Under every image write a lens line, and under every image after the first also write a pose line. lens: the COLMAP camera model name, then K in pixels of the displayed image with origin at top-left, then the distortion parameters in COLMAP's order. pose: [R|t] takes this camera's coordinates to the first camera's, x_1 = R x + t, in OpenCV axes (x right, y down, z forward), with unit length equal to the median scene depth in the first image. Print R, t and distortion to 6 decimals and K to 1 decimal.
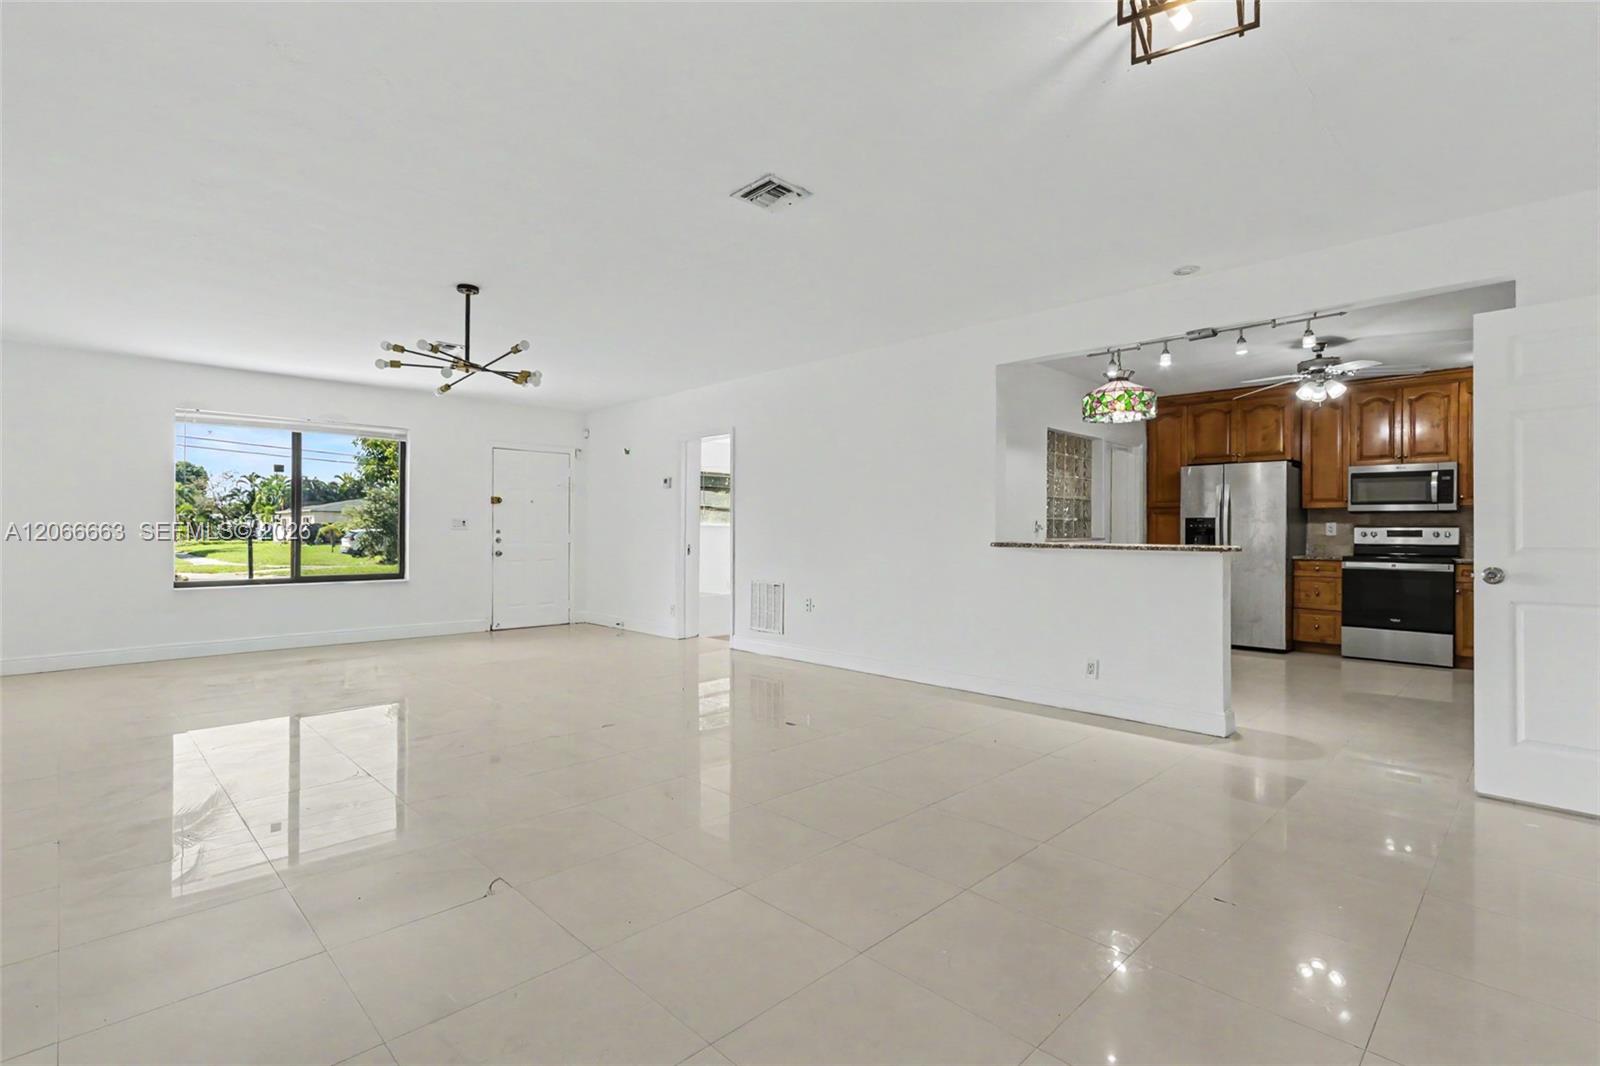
lens RADIAL K [[733.1, 0, 792.9], [0, 733.1, 525.1], [0, 0, 1]] dist [-0.001350, 0.001263]
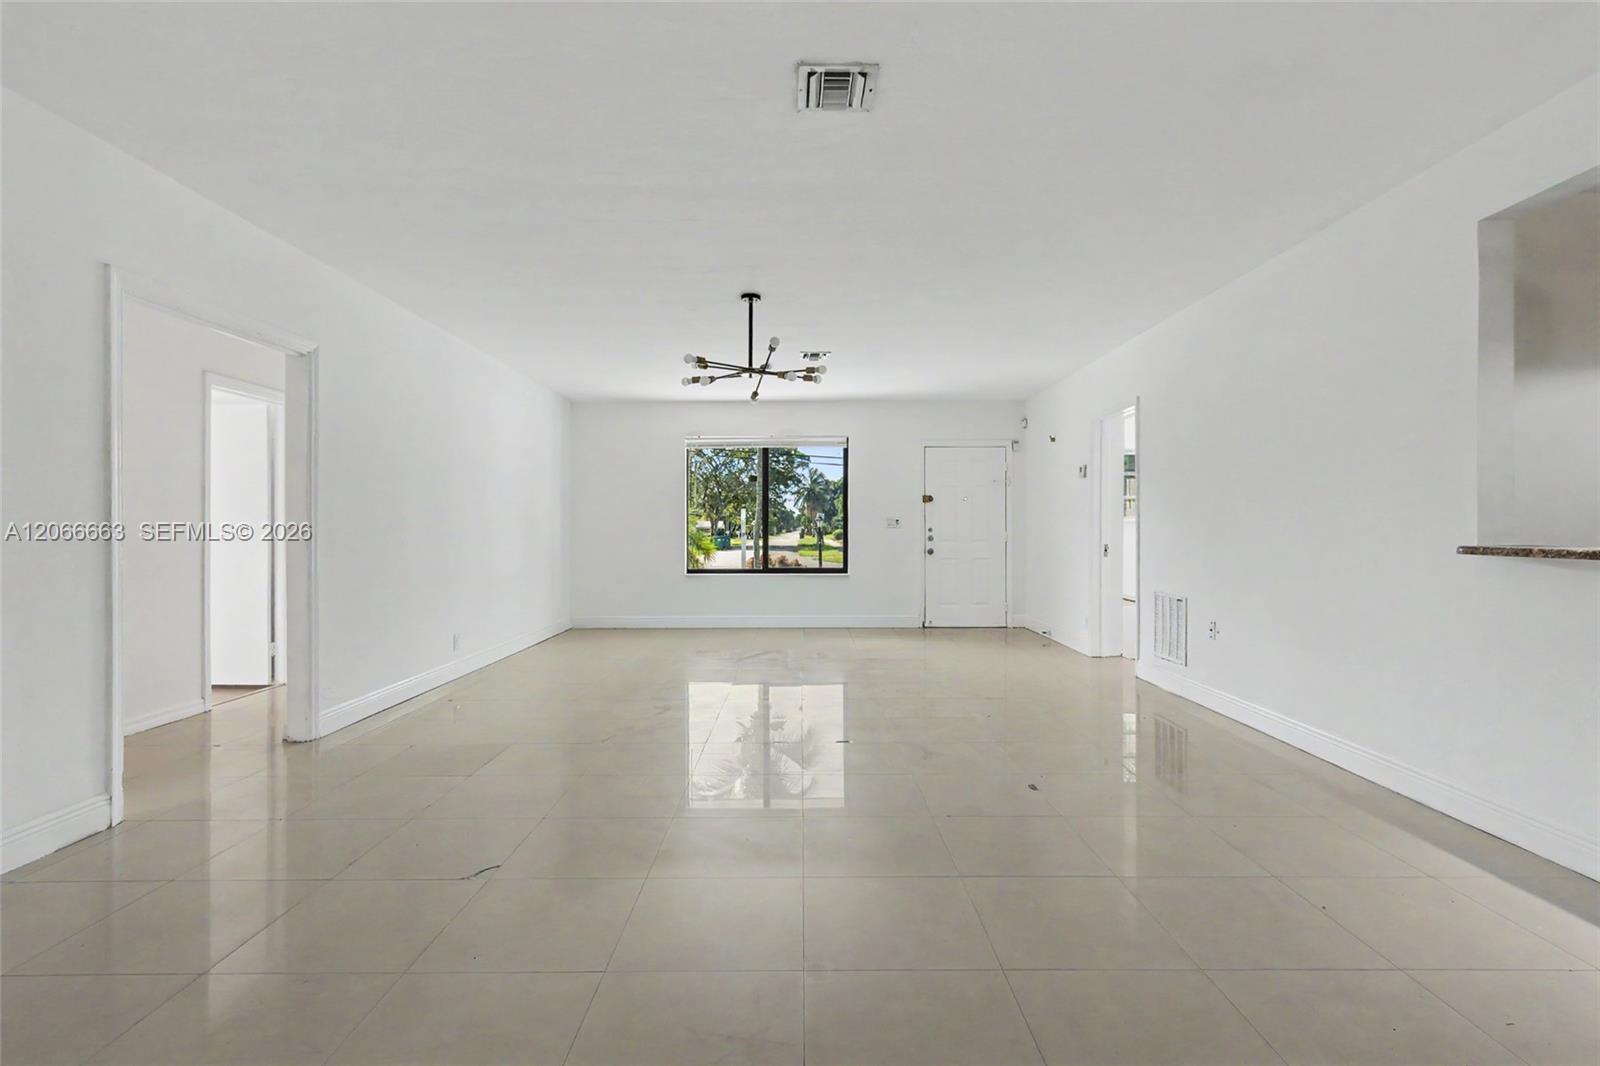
lens RADIAL K [[733.1, 0, 805.5], [0, 733.1, 535.4], [0, 0, 1]] dist [-0.001350, 0.001263]
pose [[0.727929, 0.000922, -0.685652, 0.190734], [0.011074, 0.999853, 0.013100, 0.001736], [0.685563, -0.017129, 0.727811, 0.171869]]
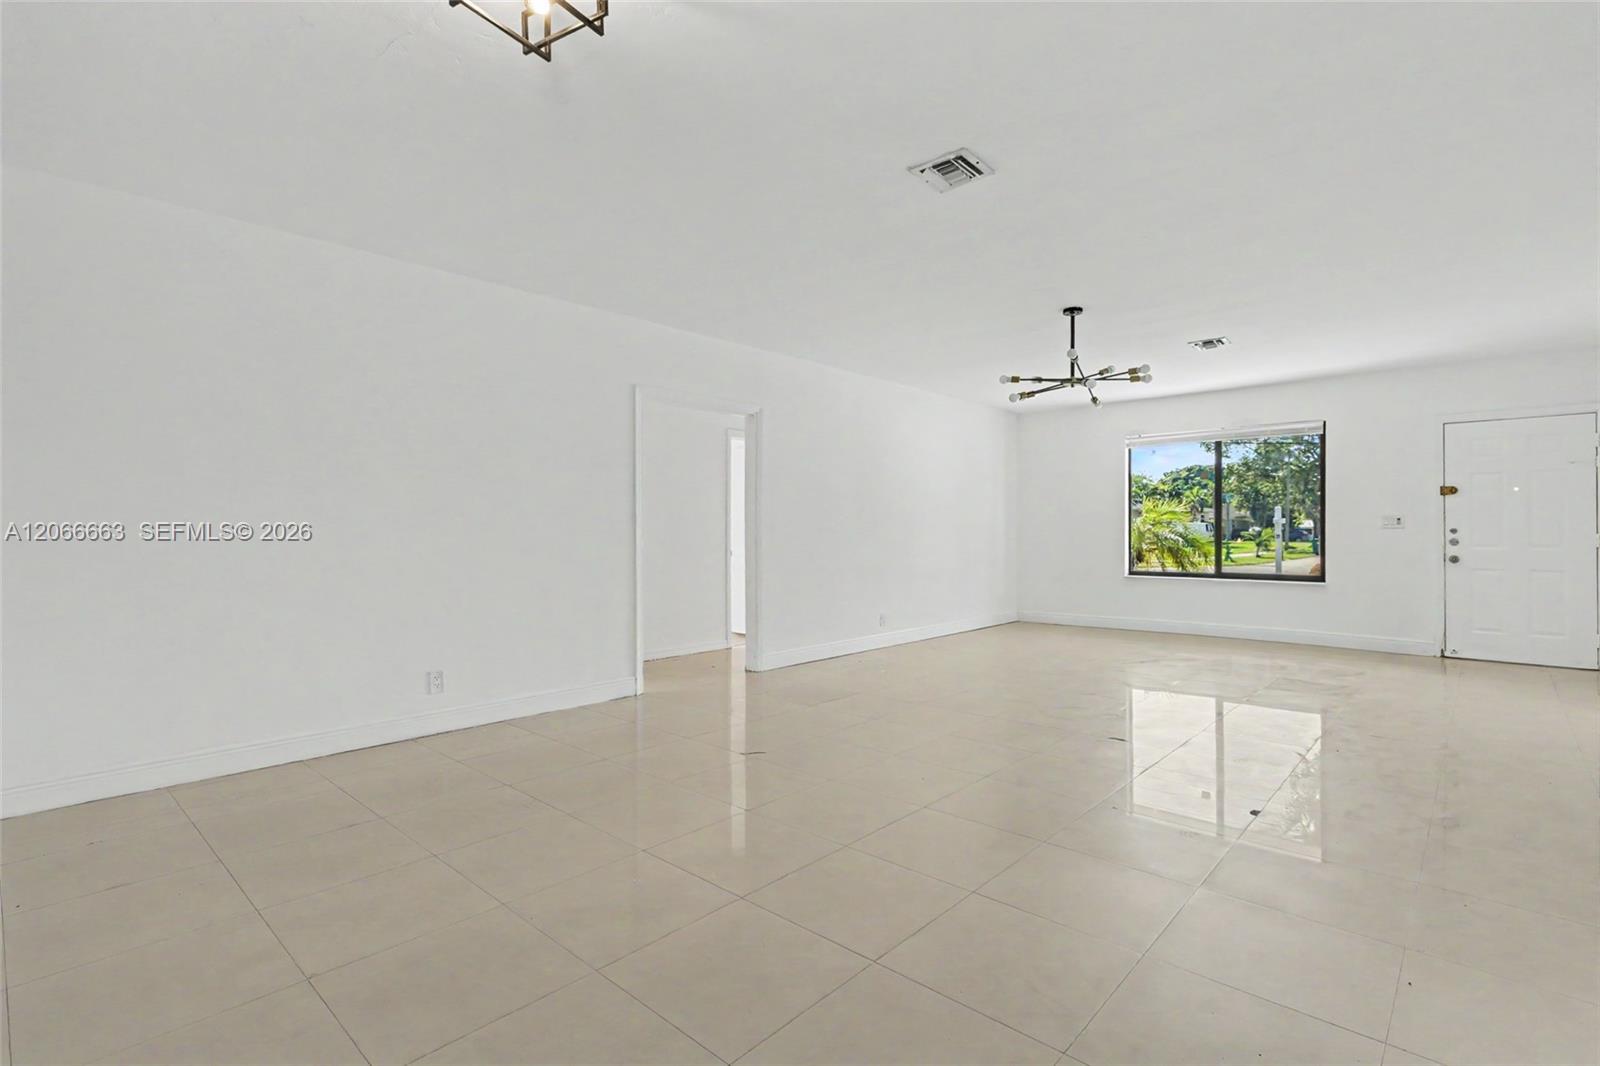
lens RADIAL K [[733.1, 0, 817.4], [0, 733.1, 532.2], [0, 0, 1]] dist [-0.001350, 0.001263]
pose [[0.084527, -0.001770, -0.996420, 0.362023], [0.012210, 0.999925, -0.000740, 0.003239], [0.996346, -0.012104, 0.084543, 0.307548]]
